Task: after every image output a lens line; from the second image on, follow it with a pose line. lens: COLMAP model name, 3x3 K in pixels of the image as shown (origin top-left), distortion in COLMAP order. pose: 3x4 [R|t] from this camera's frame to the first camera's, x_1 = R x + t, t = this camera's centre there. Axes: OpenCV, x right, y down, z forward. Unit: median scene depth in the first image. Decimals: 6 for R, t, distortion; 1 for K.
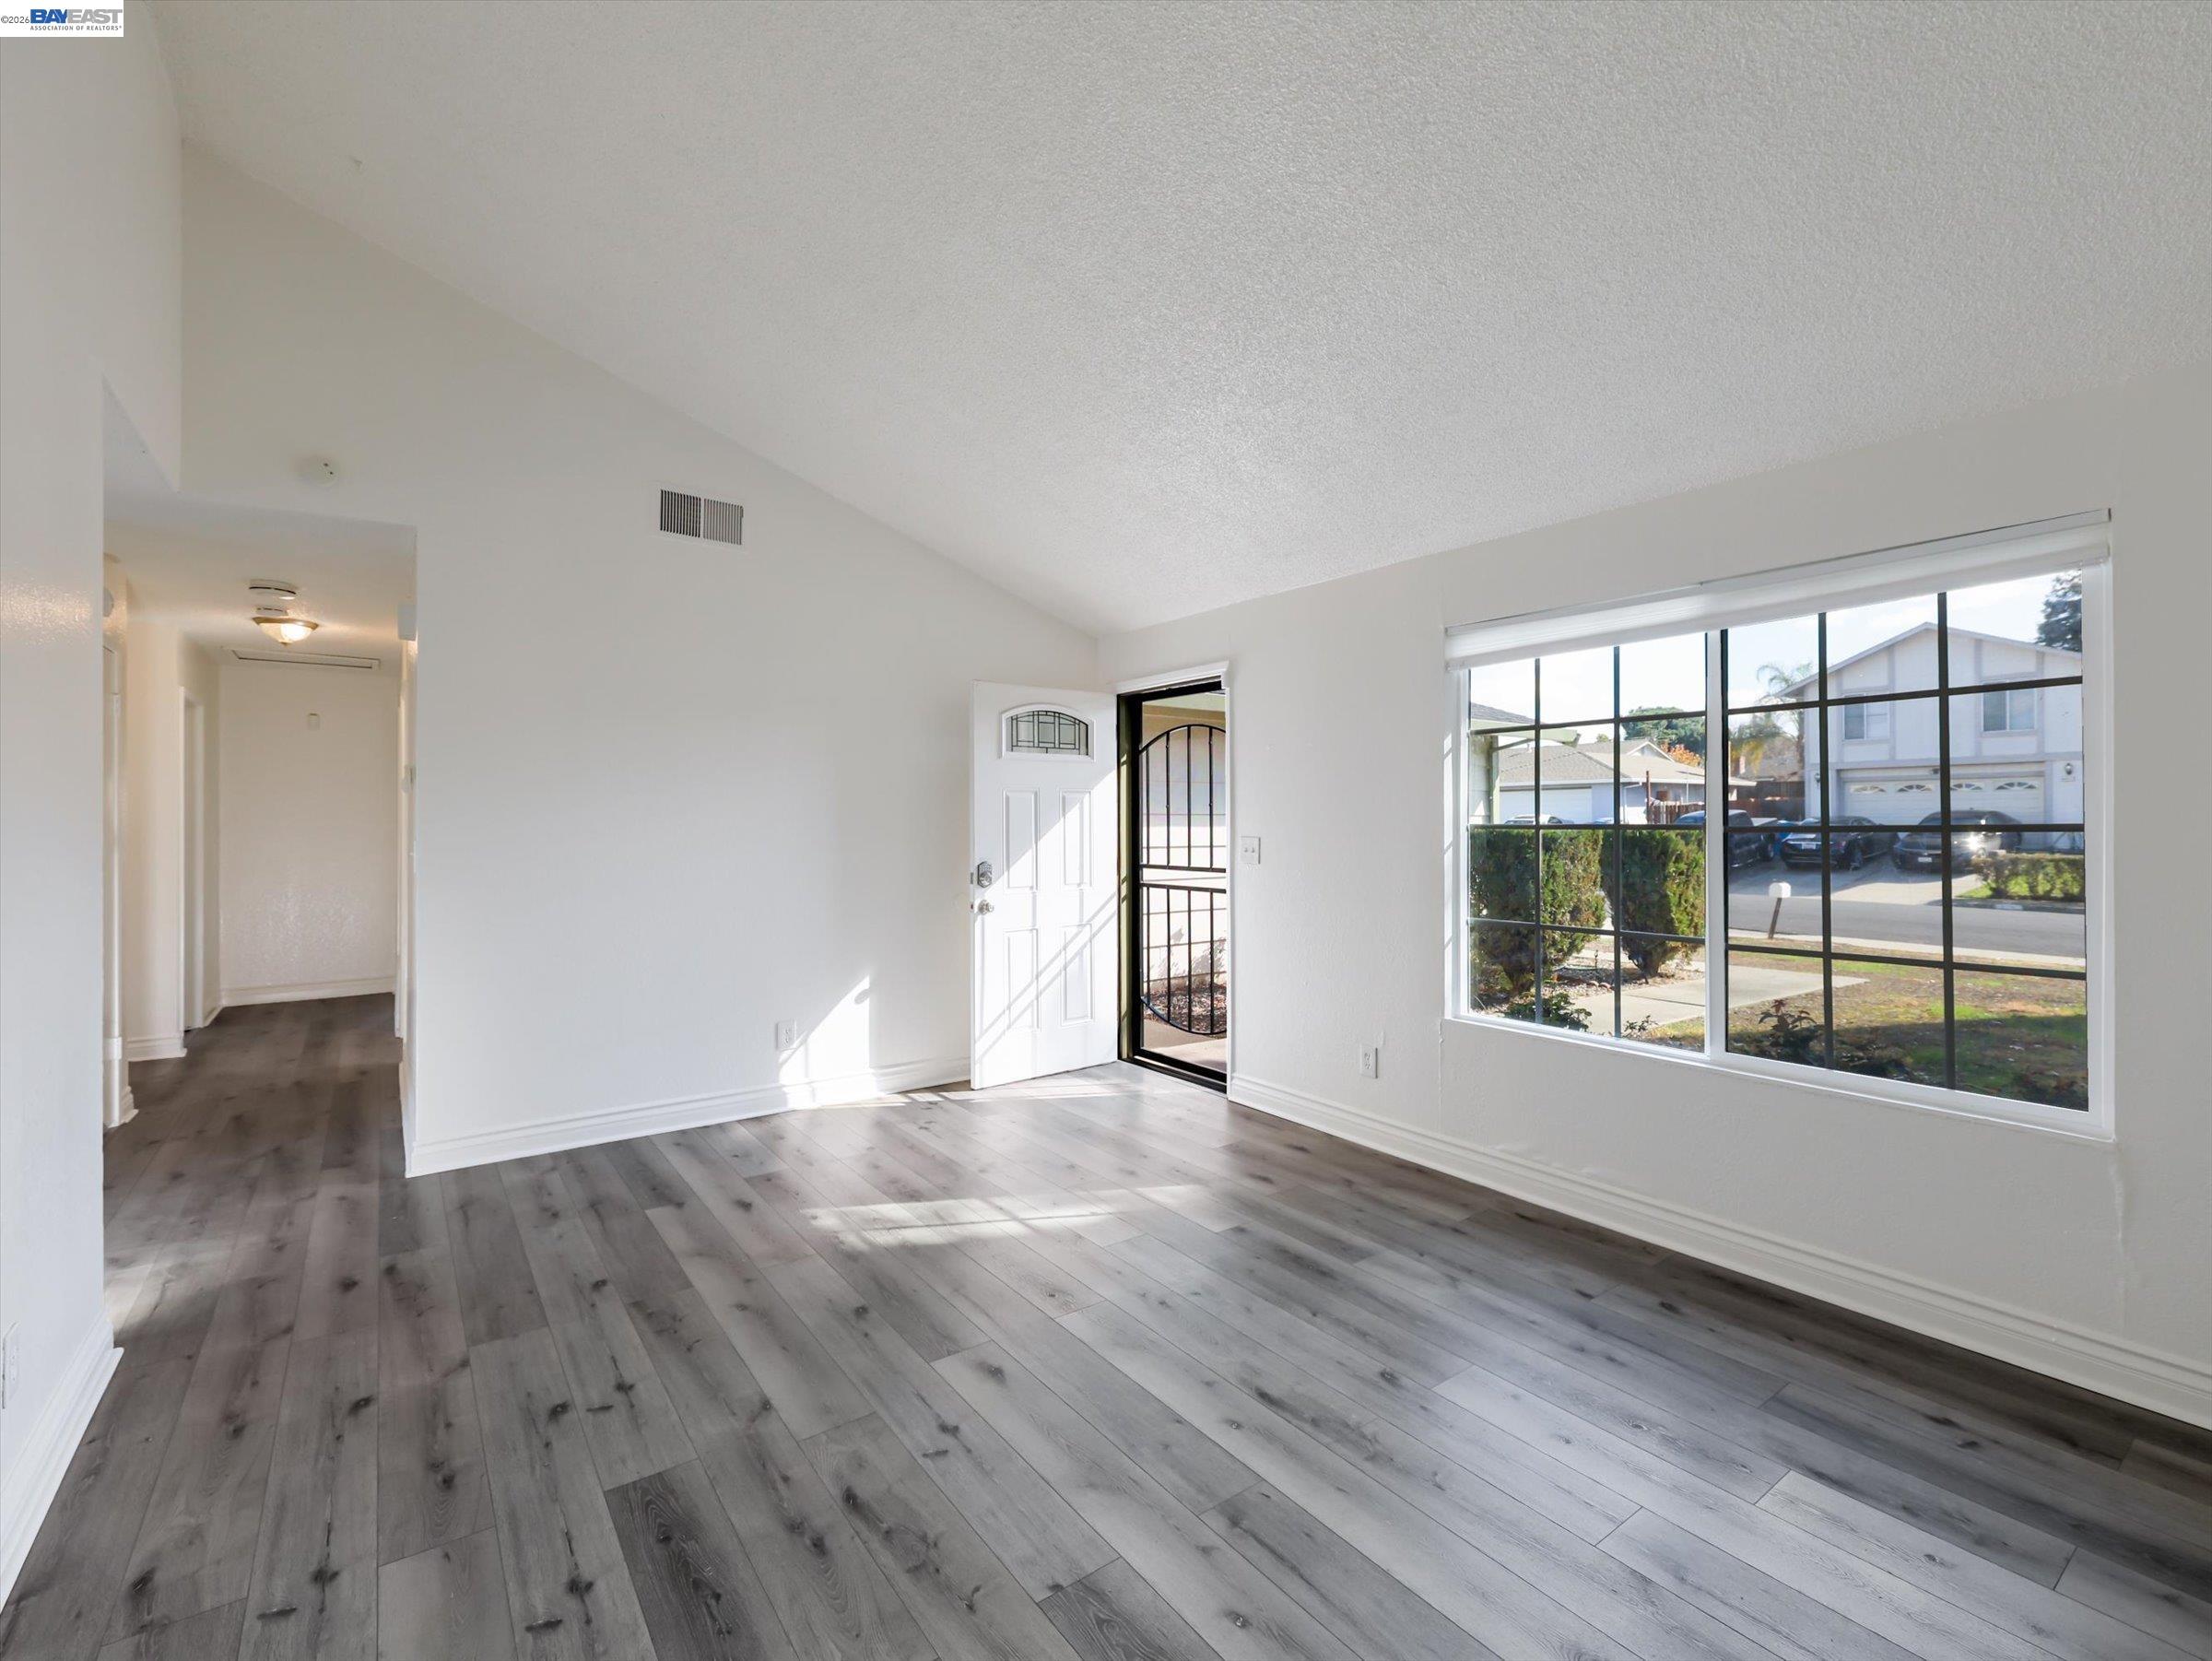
lens RADIAL K [[970.1, 0, 1101.6], [0, 970.1, 821.2], [0, 0, 1]] dist [0.008269, -0.007423]
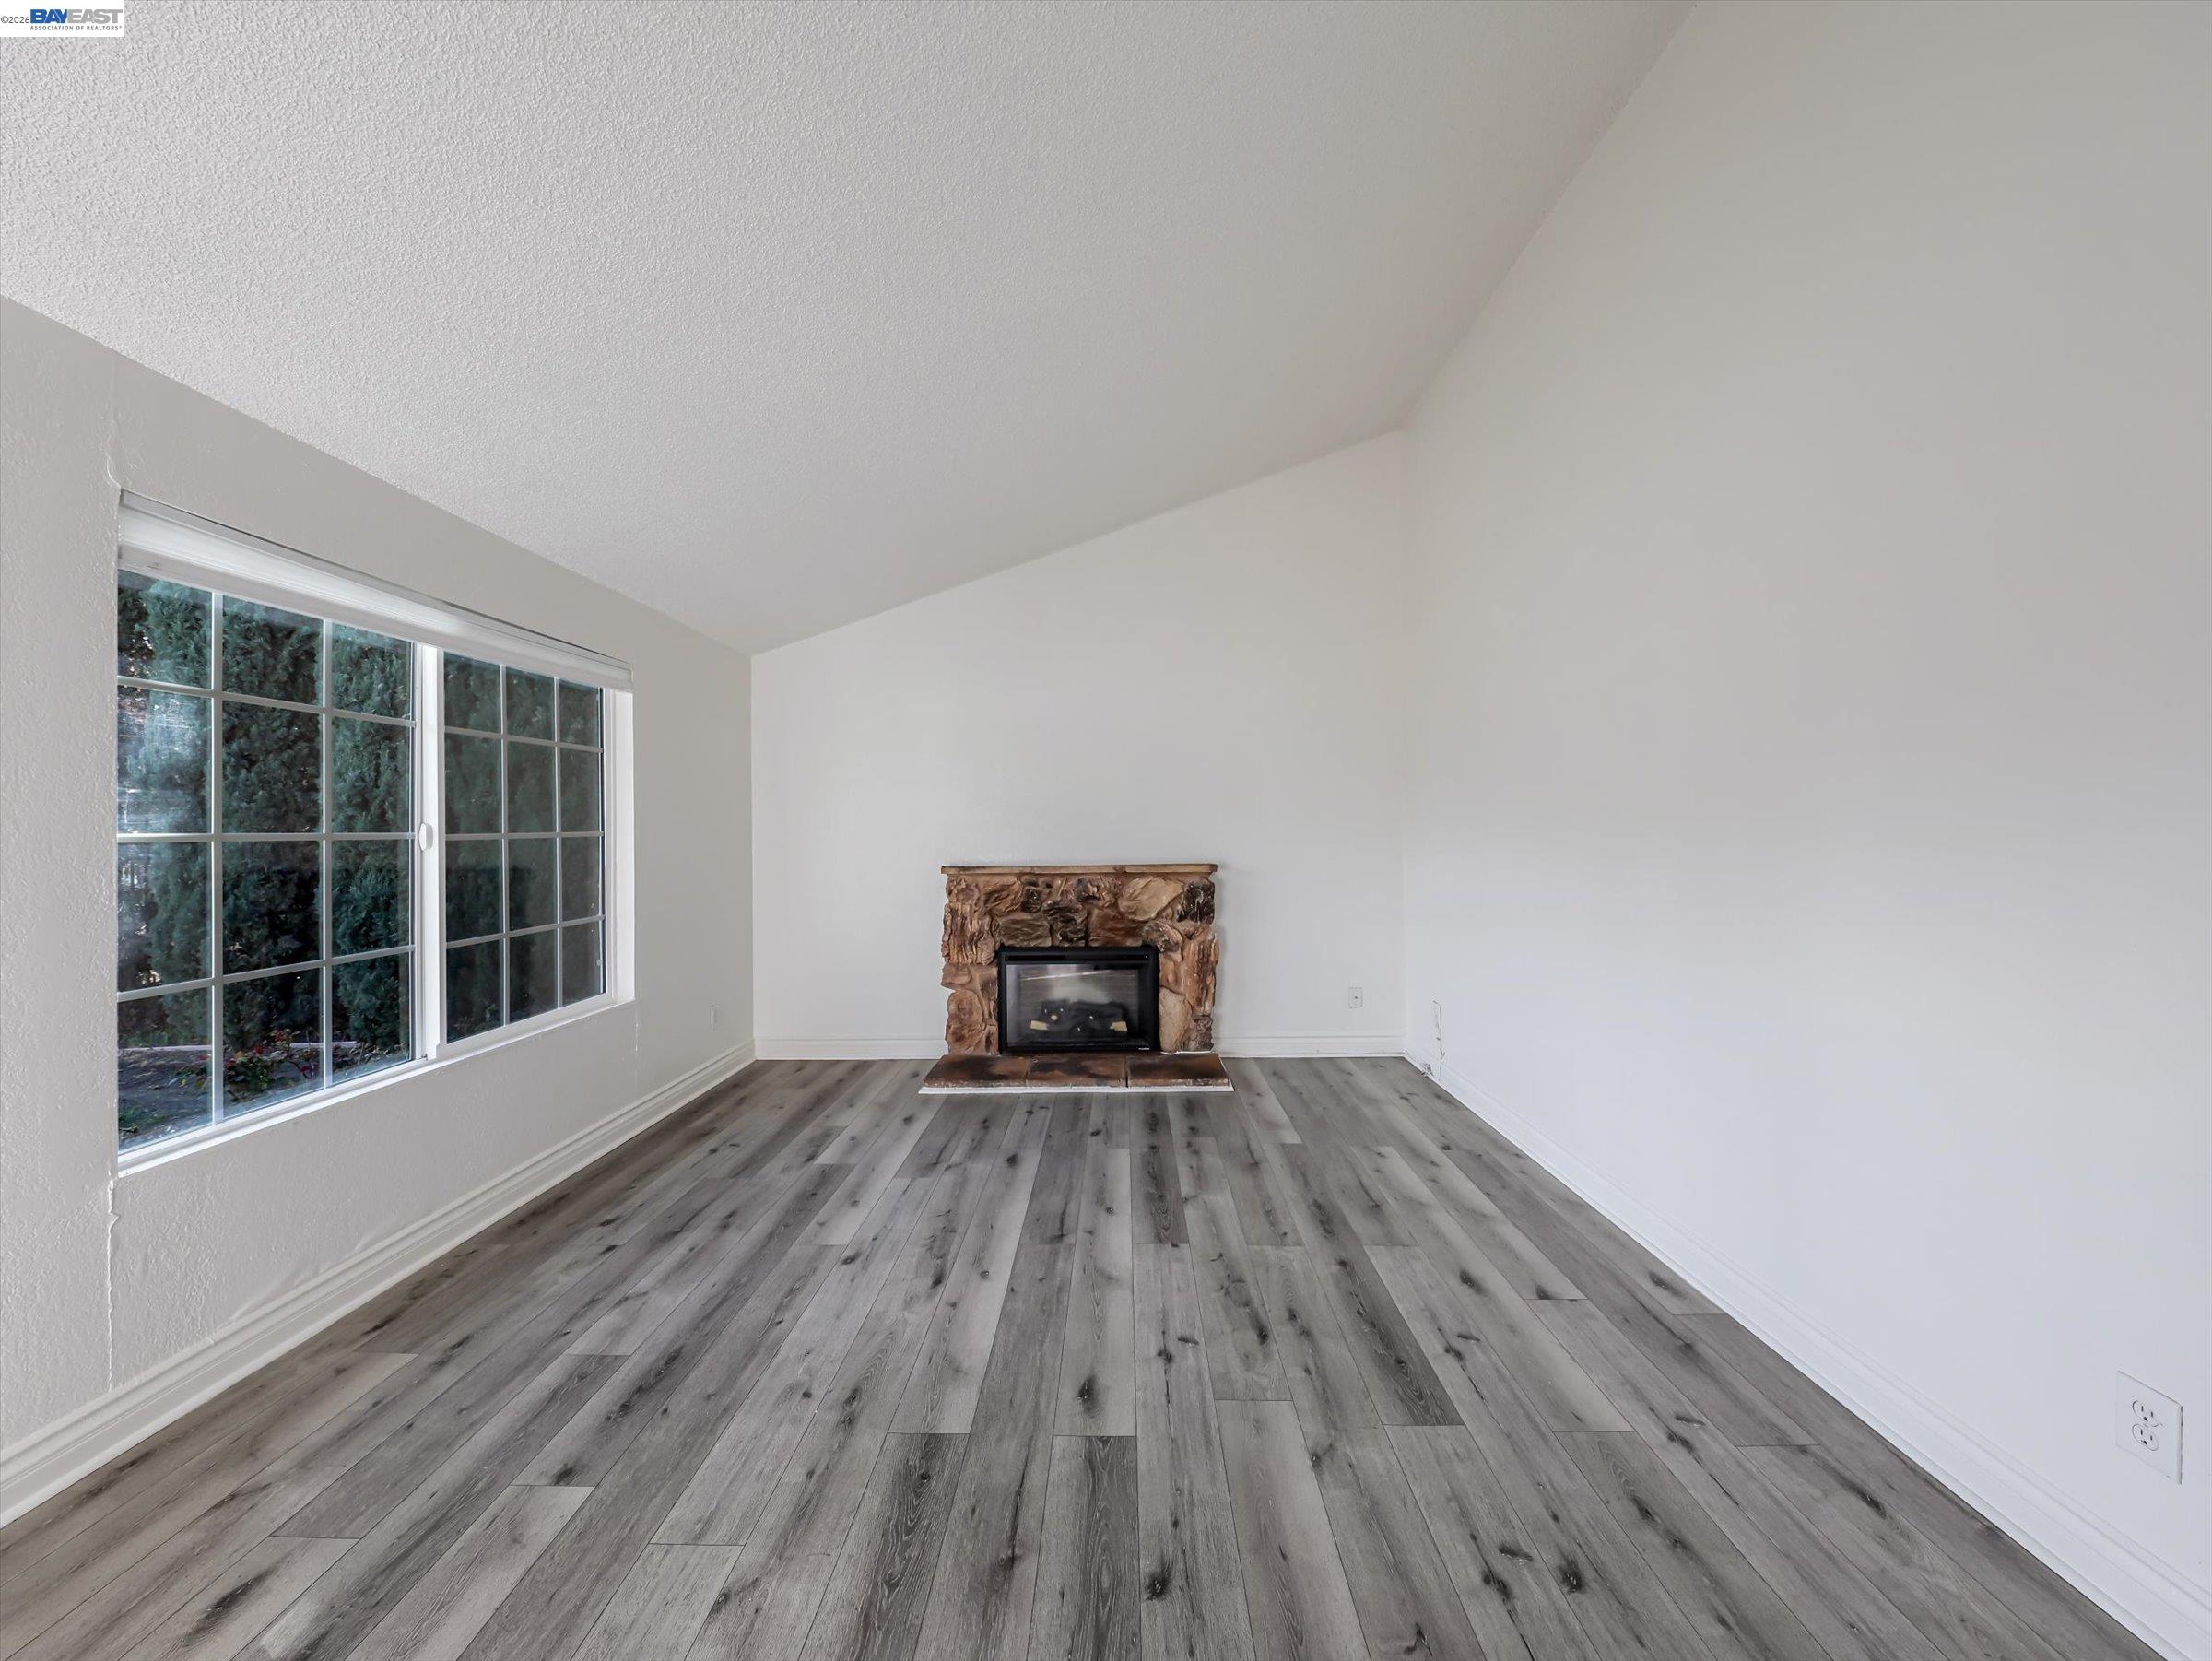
lens RADIAL K [[780.7, 0, 1105.5], [0, 780.7, 822.3], [0, 0, 1]] dist [0.001618, -0.003802]
pose [[-0.791766, 0.013246, 0.610680, -0.704041], [0.005501, 0.999879, -0.014556, 0.012015], [-0.610799, -0.008166, -0.791743, 1.865599]]
